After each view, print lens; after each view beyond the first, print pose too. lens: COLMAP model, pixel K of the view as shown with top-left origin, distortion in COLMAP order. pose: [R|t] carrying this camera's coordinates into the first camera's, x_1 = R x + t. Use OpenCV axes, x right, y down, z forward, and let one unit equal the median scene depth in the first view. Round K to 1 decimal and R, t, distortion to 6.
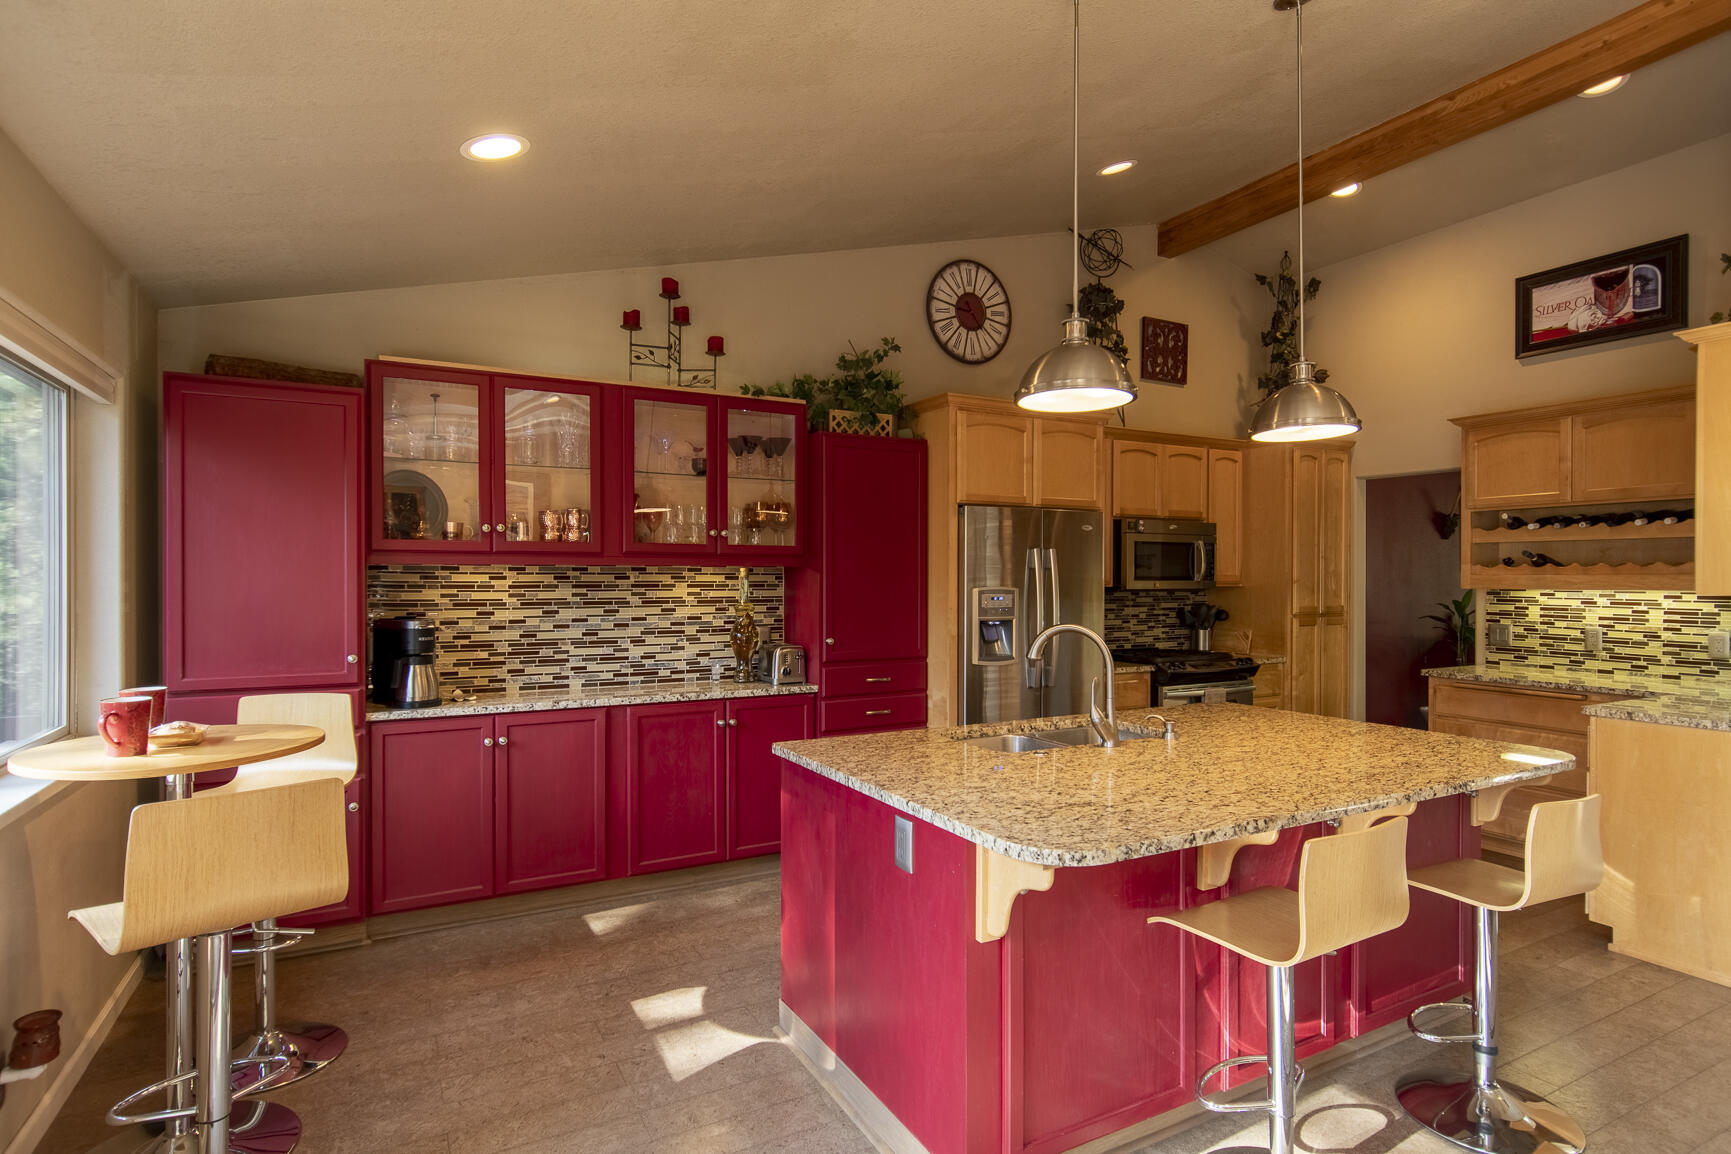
lens RADIAL K [[893.7, 0, 876.9], [0, 893.7, 579.2], [0, 0, 1]] dist [-0.001788, -0.000052]
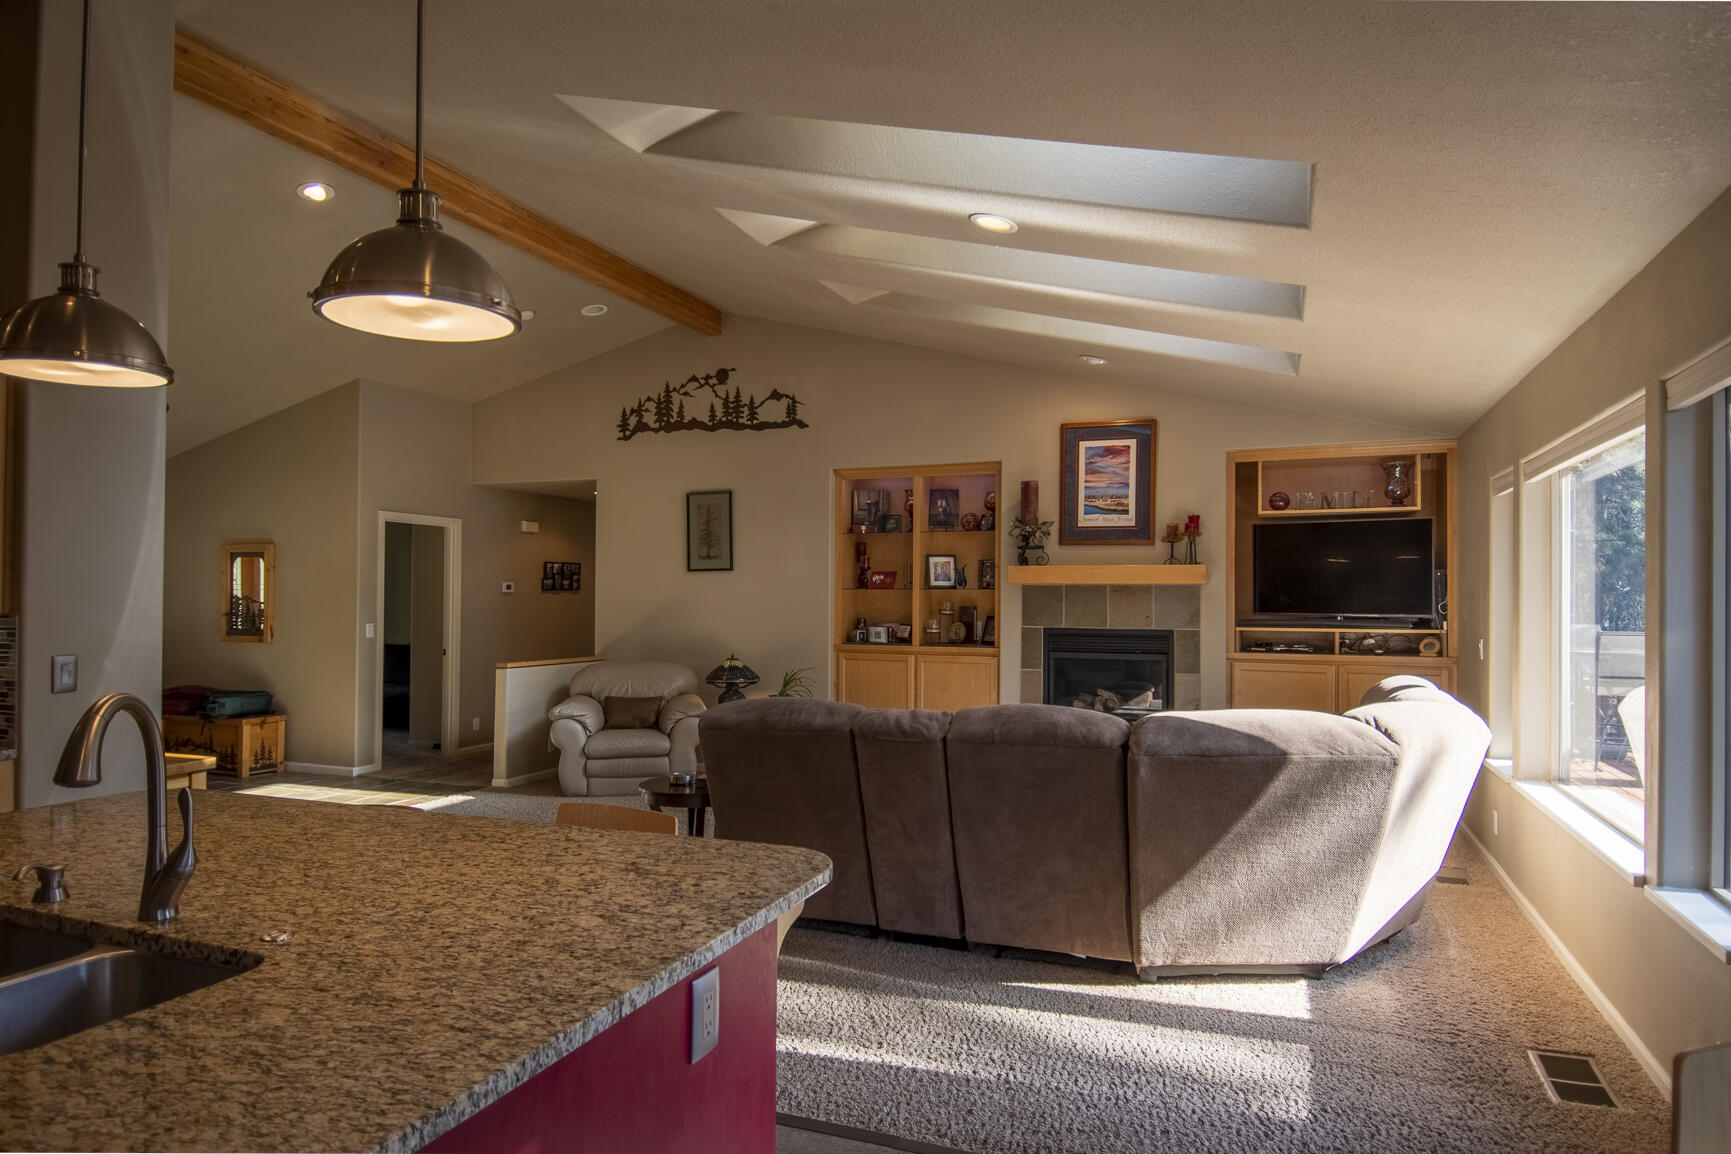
lens RADIAL K [[1148.0, 0, 871.2], [0, 1148.0, 580.4], [0, 0, 1]] dist [0.003674, 0.000225]
pose [[-0.658703, 0.004572, 0.752389, -0.686067], [-0.008731, 0.999868, -0.013720, 0.001268], [-0.752353, -0.015607, -0.658576, 1.513828]]
